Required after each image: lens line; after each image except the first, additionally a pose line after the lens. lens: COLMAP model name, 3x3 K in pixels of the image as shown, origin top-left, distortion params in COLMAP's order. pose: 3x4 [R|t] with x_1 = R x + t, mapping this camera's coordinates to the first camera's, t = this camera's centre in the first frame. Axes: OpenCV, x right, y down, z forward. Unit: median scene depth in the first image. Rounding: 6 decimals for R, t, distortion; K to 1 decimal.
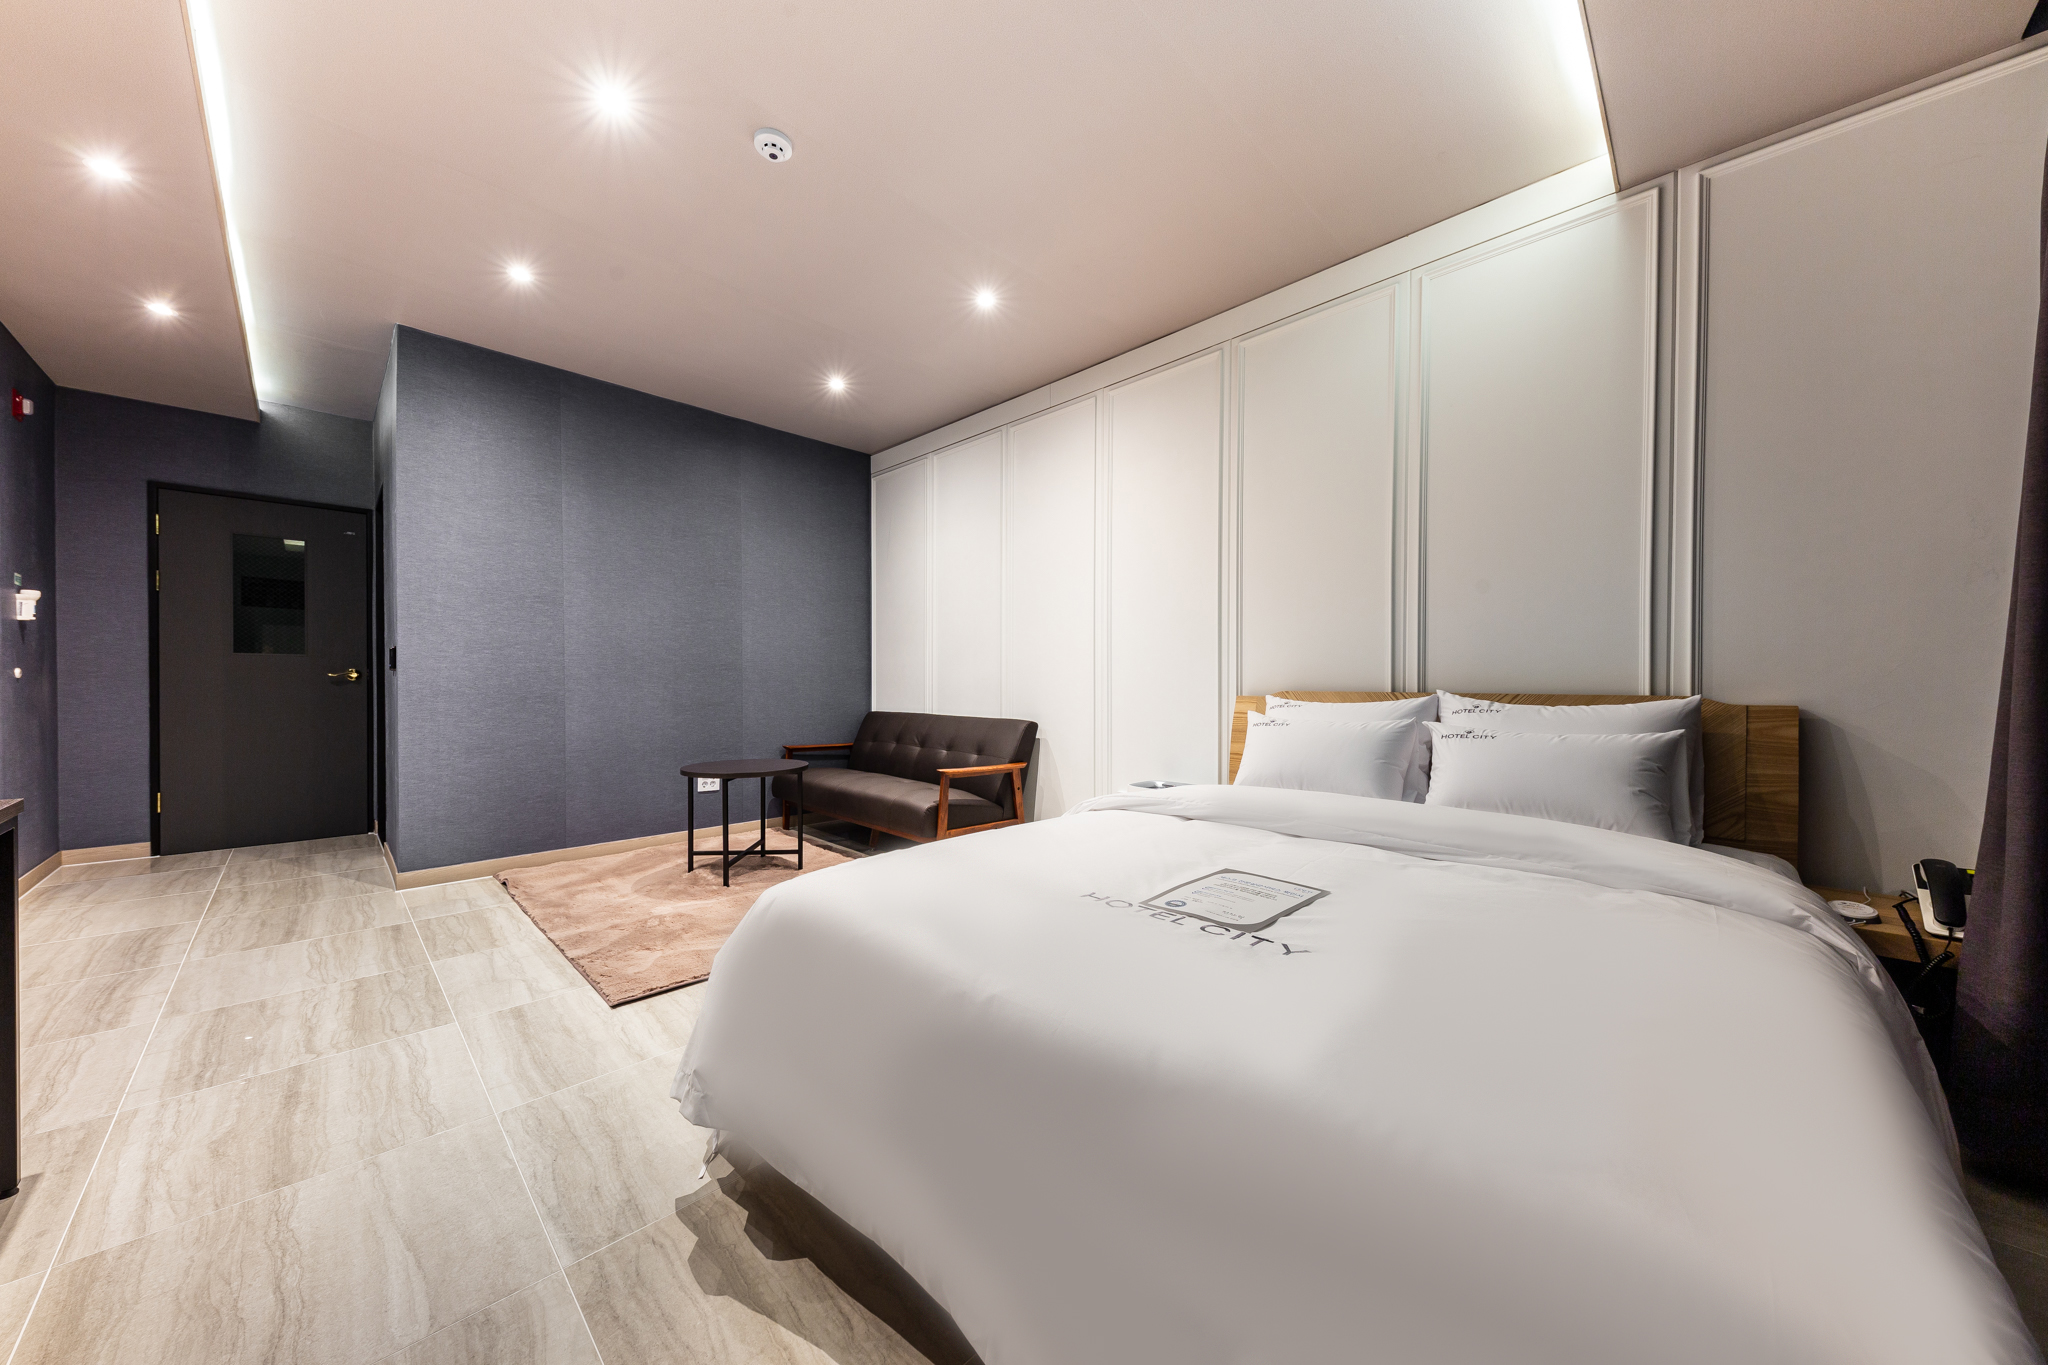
lens RADIAL K [[698.6, 0, 1032.8], [0, 698.6, 691.4], [0, 0, 1]] dist [0.001145, -0.000013]
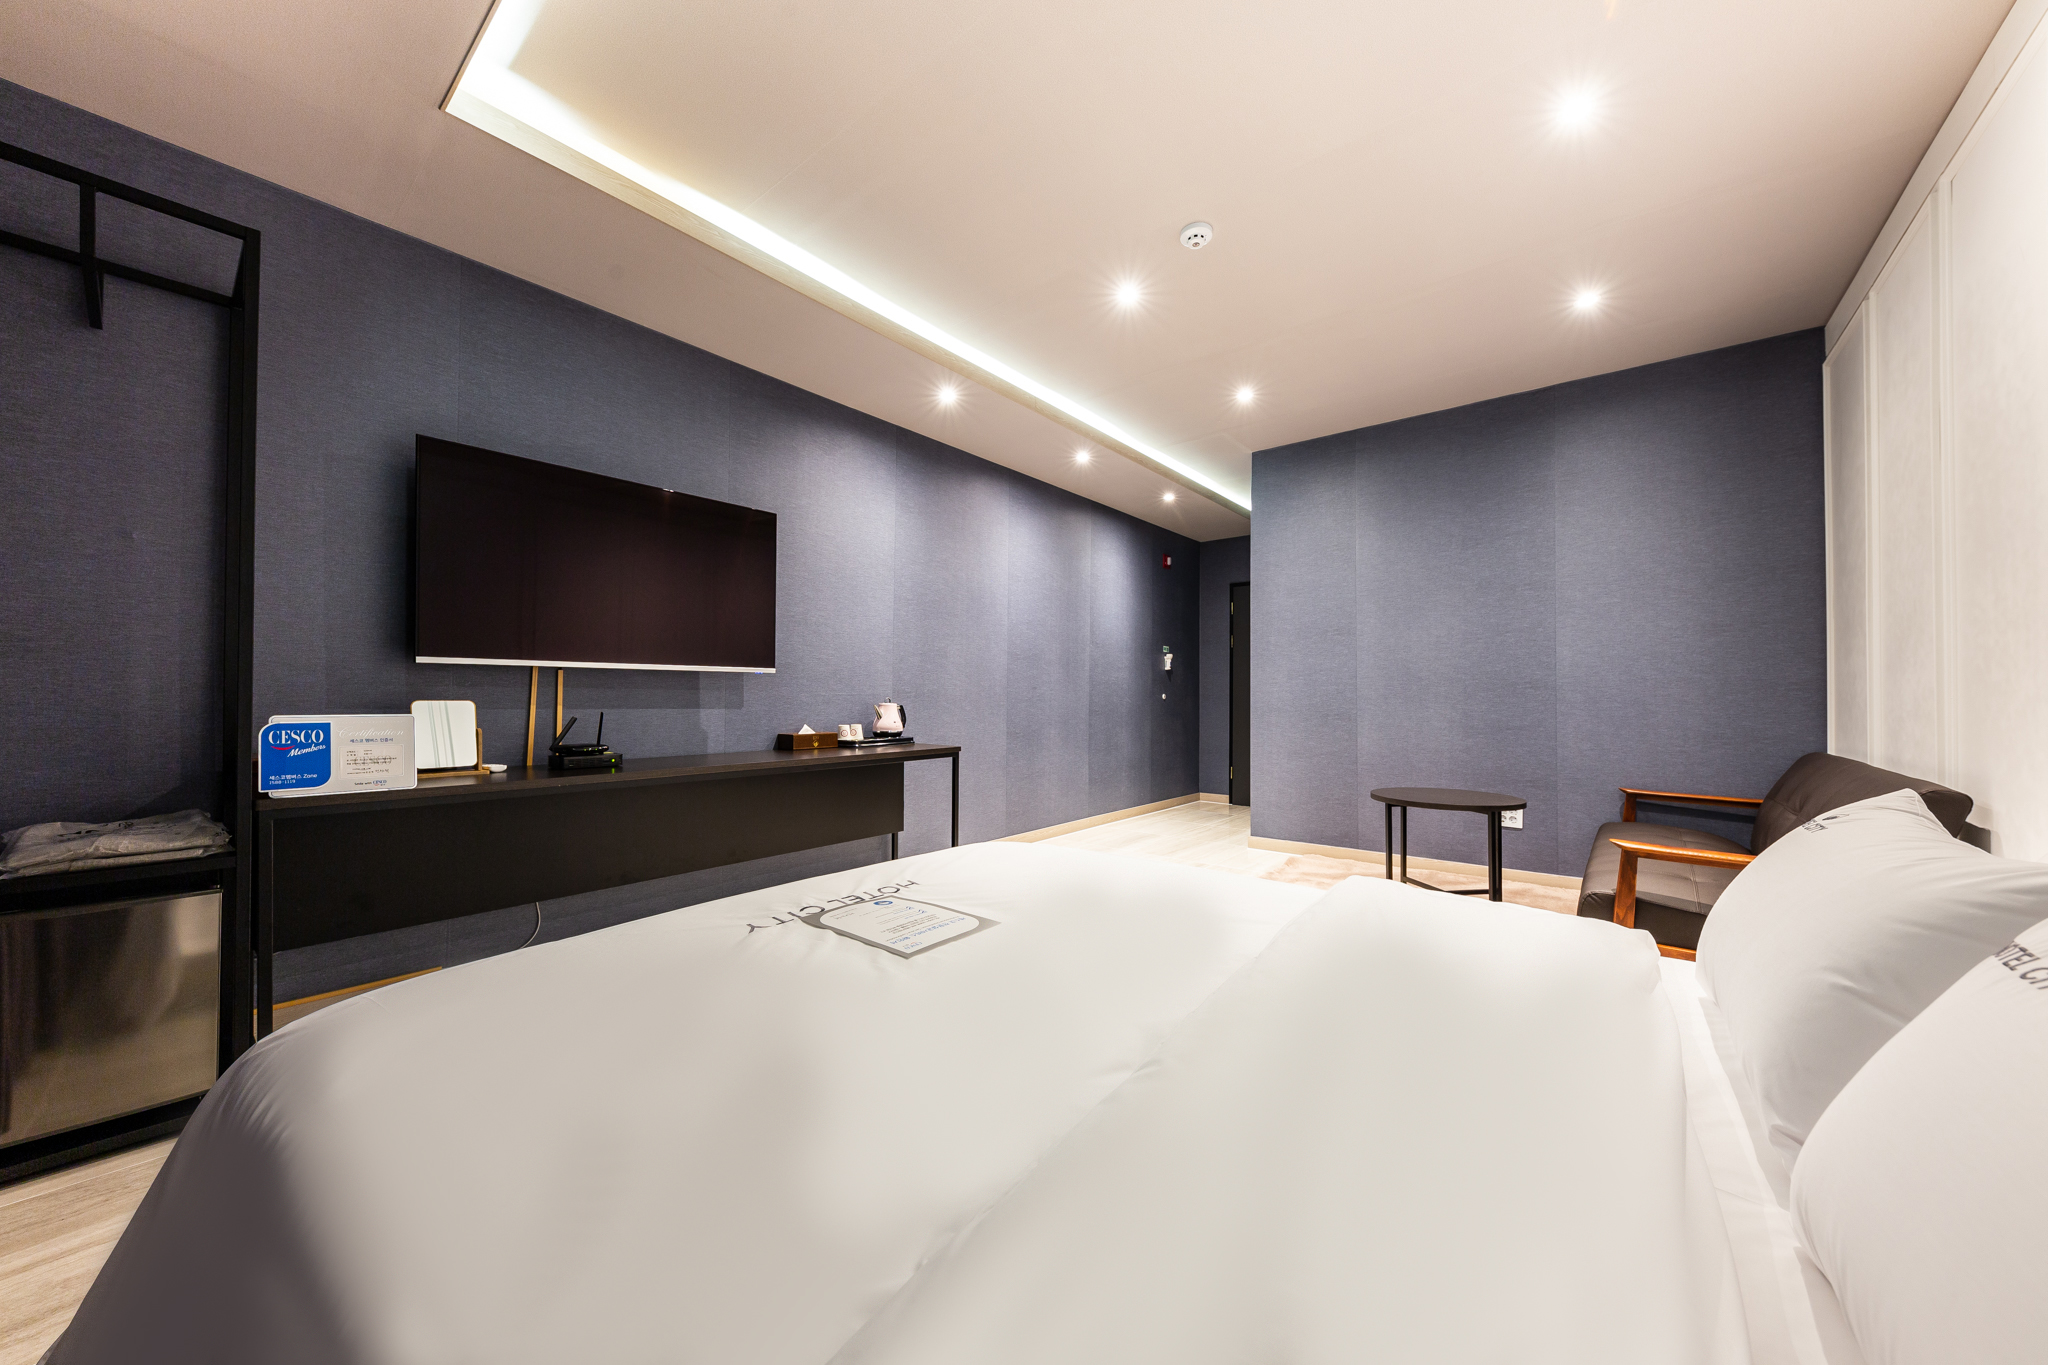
lens RADIAL K [[710.8, 0, 1018.4], [0, 710.8, 689.8], [0, 0, 1]] dist [0.008577, 0.000016]
pose [[0.073537, -0.013998, -0.997194, 0.424215], [-0.016267, 0.999752, -0.015233, -0.006362], [0.997160, 0.017341, 0.073291, 0.353302]]
